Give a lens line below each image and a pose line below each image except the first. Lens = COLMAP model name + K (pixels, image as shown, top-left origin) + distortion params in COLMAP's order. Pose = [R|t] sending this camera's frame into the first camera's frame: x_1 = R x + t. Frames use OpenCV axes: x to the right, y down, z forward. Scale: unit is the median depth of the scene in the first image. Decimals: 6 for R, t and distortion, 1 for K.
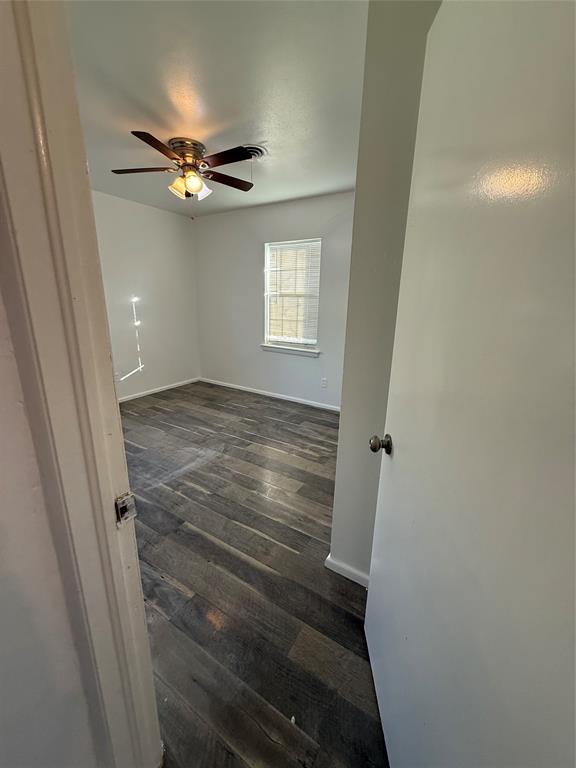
lens RADIAL K [[305.2, 0, 292.1], [0, 305.2, 379.7], [0, 0, 1]] dist [-0.001637, 0.001164]
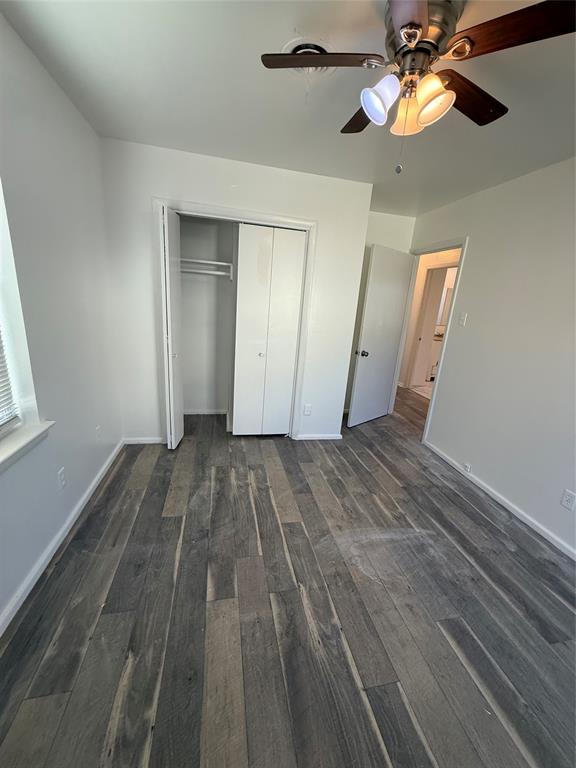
lens RADIAL K [[305.2, 0, 288.5], [0, 305.2, 384.8], [0, 0, 1]] dist [-0.001637, 0.001164]
pose [[-0.680503, -0.269925, 0.681217, -0.602520], [0.100954, 0.886274, 0.452025, -0.431701], [-0.725757, 0.376376, -0.575862, 1.468411]]
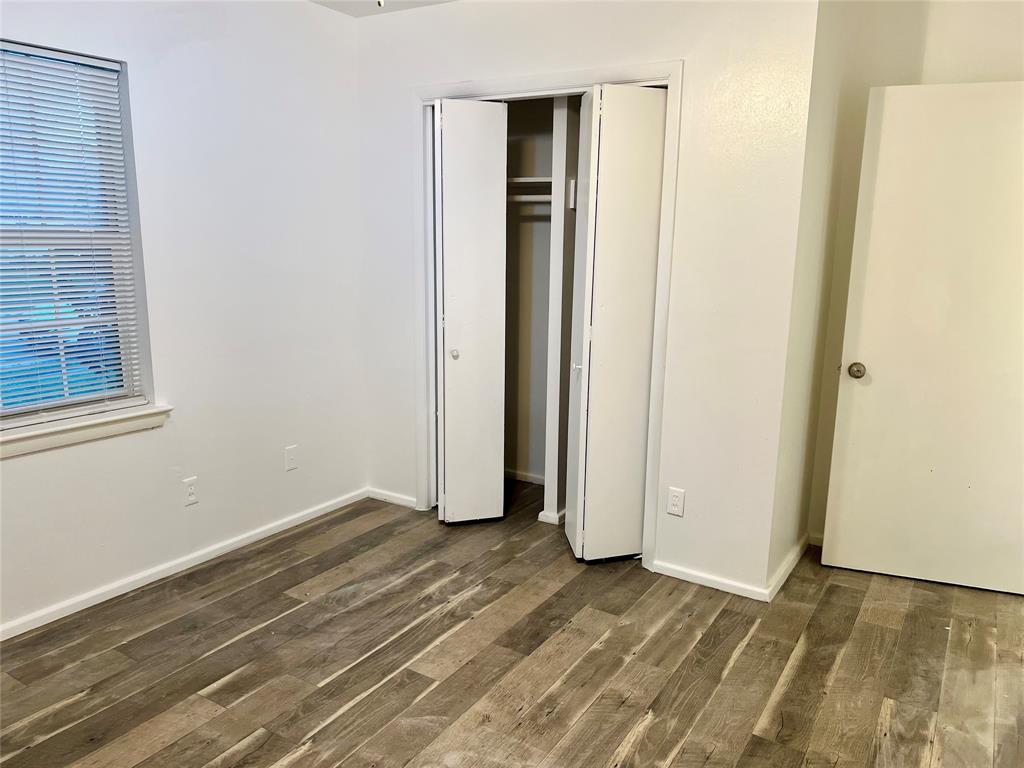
lens RADIAL K [[769.4, 0, 507.6], [0, 769.4, 384.0], [0, 0, 1]] dist [0.049318, -0.055878]
pose [[0.020063, -0.210575, 0.977372, -1.067427], [0.241720, 0.949590, 0.199628, -0.286372], [-0.970139, 0.232245, 0.069952, 0.872619]]
